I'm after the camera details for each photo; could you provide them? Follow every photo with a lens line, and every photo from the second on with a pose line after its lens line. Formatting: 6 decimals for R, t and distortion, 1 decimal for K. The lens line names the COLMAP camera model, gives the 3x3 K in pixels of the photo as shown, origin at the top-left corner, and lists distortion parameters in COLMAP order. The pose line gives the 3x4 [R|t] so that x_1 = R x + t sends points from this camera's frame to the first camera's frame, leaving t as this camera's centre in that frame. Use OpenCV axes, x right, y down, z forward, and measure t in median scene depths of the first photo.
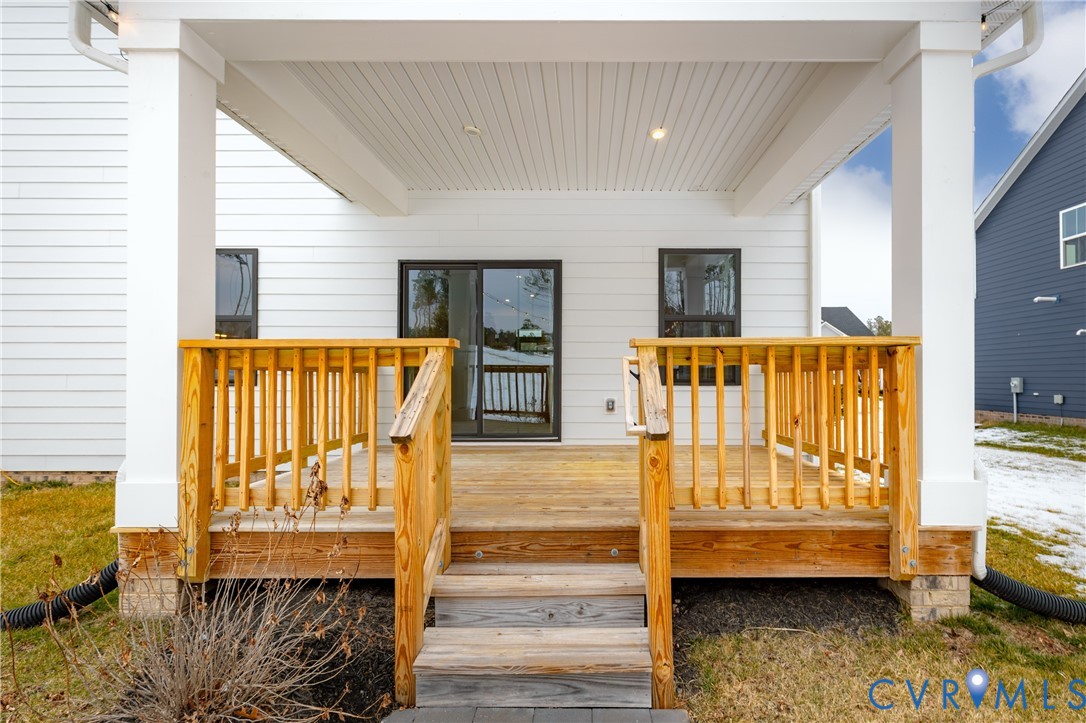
lens RADIAL K [[494.2, 0, 576.5], [0, 494.2, 368.6], [0, 0, 1]] dist [0.004406, -0.000680]
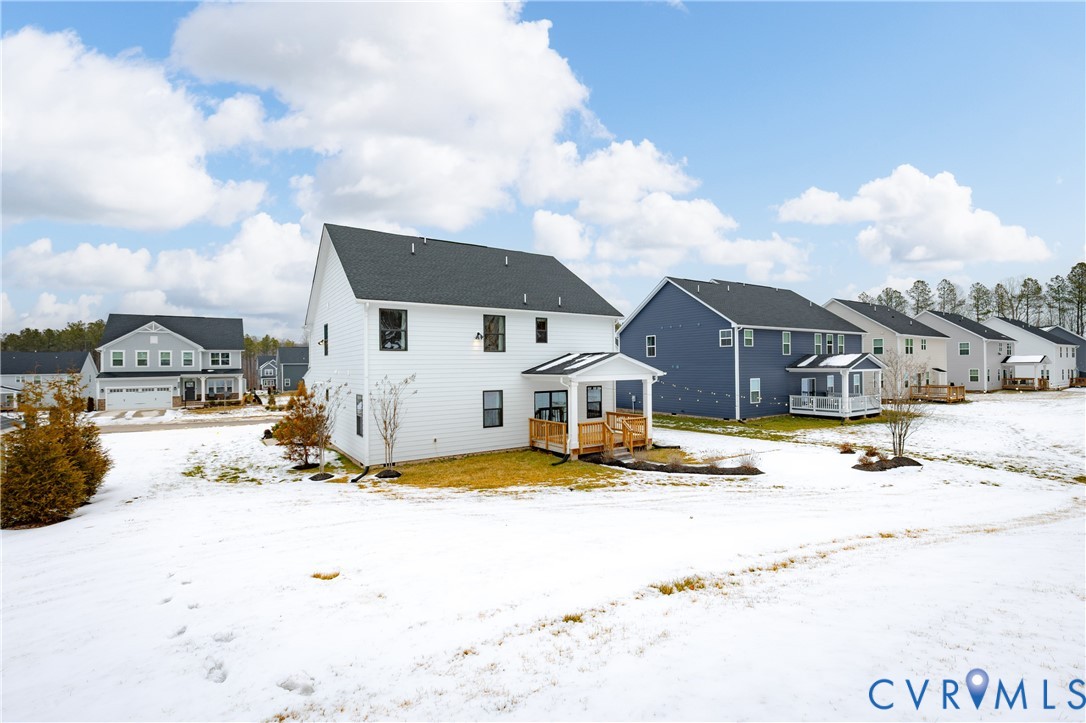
lens RADIAL K [[494.2, 0, 539.5], [0, 494.2, 358.6], [0, 0, 1]] dist [0.004406, -0.000680]
pose [[0.830688, -0.005720, 0.556709, -2.597767], [0.004933, 0.999984, 0.002913, -0.511308], [-0.556716, 0.000327, 0.830703, -2.345876]]
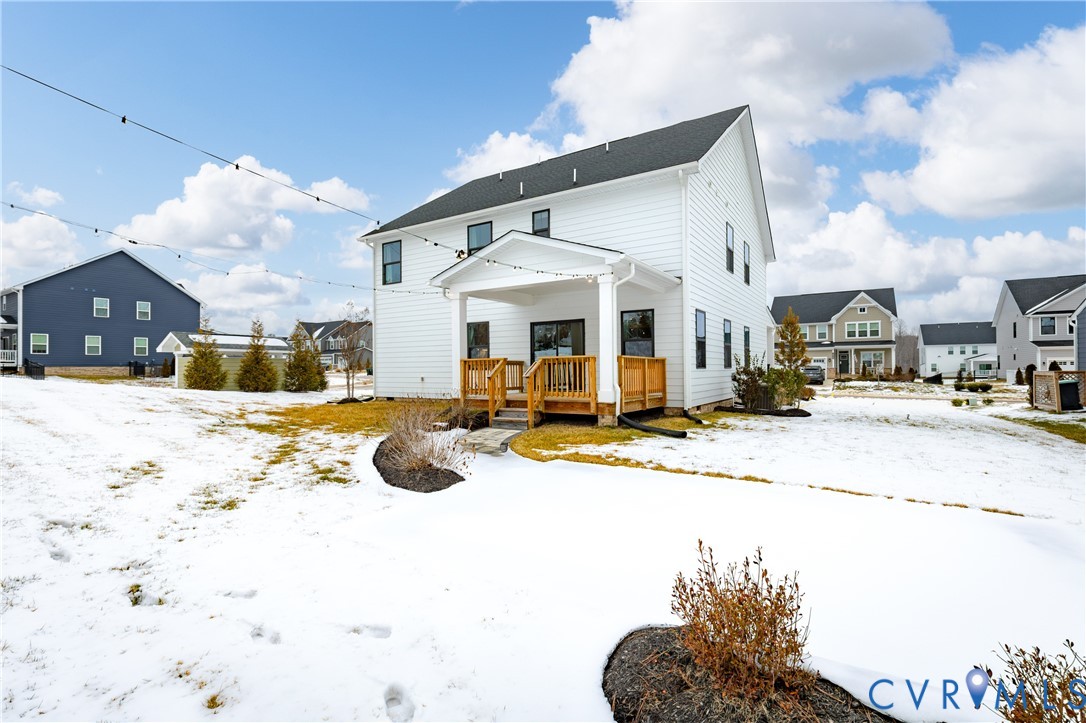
lens RADIAL K [[494.2, 0, 535.3], [0, 494.2, 360.1], [0, 0, 1]] dist [0.004406, -0.000680]
pose [[0.839726, -0.015132, -0.542800, 1.133294], [0.015220, 0.999875, -0.004328, -0.007848], [0.542797, -0.004627, 0.839851, -1.238203]]
